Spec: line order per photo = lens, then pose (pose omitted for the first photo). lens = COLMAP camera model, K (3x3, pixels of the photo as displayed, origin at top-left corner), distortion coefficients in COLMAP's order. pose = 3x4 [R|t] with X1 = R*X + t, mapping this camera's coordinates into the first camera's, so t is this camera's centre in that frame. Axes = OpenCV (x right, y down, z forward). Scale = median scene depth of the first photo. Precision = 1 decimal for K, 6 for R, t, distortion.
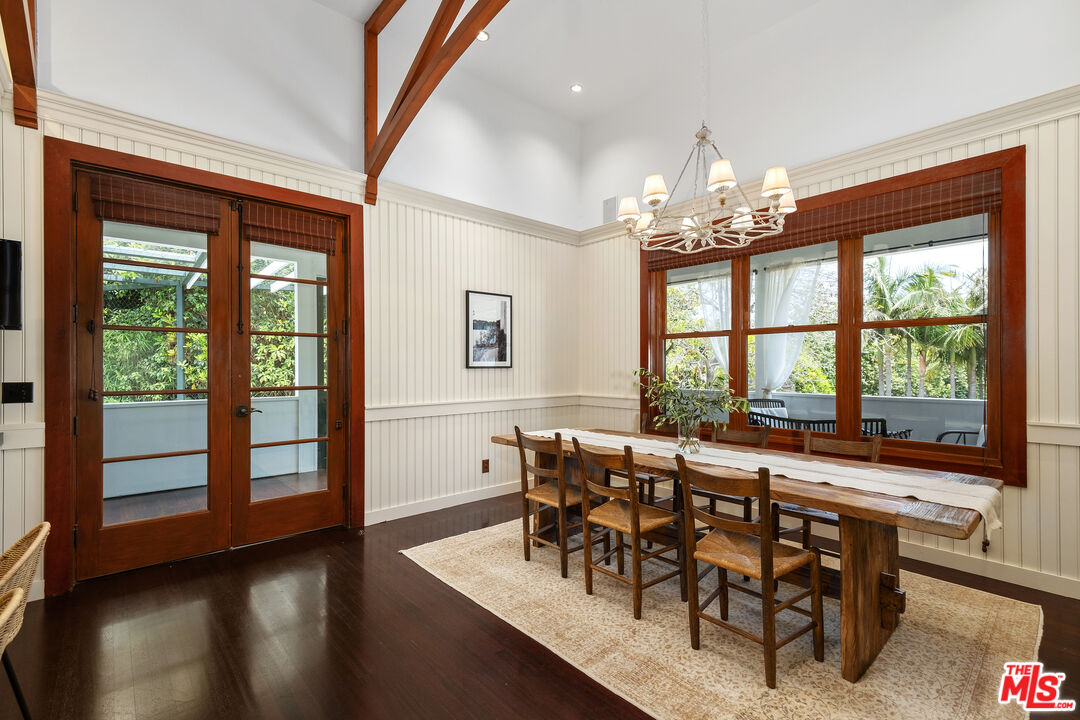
lens RADIAL K [[479.8, 0, 539.6], [0, 479.8, 366.9], [0, 0, 1]] dist [0.005389, 0.000364]
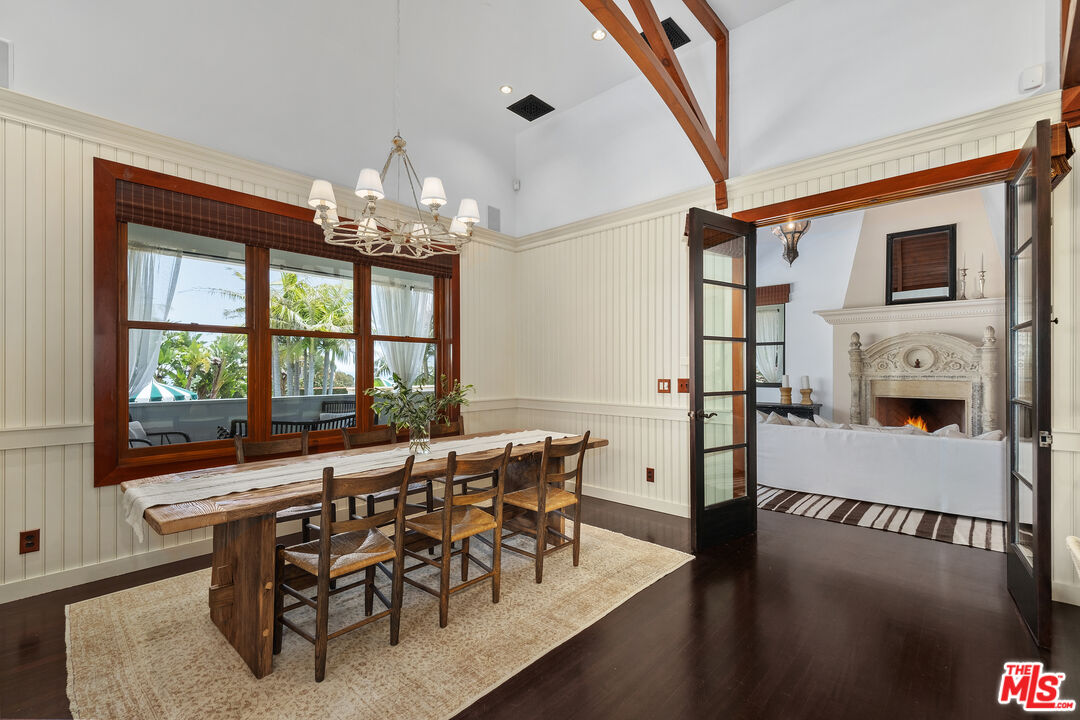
lens RADIAL K [[479.8, 0, 538.9], [0, 479.8, 363.7], [0, 0, 1]] dist [0.005389, 0.000364]
pose [[-0.116693, 0.018826, 0.992990, -0.549426], [-0.001383, 0.999816, -0.019118, 0.005001], [-0.993167, -0.003605, -0.116645, 0.638730]]
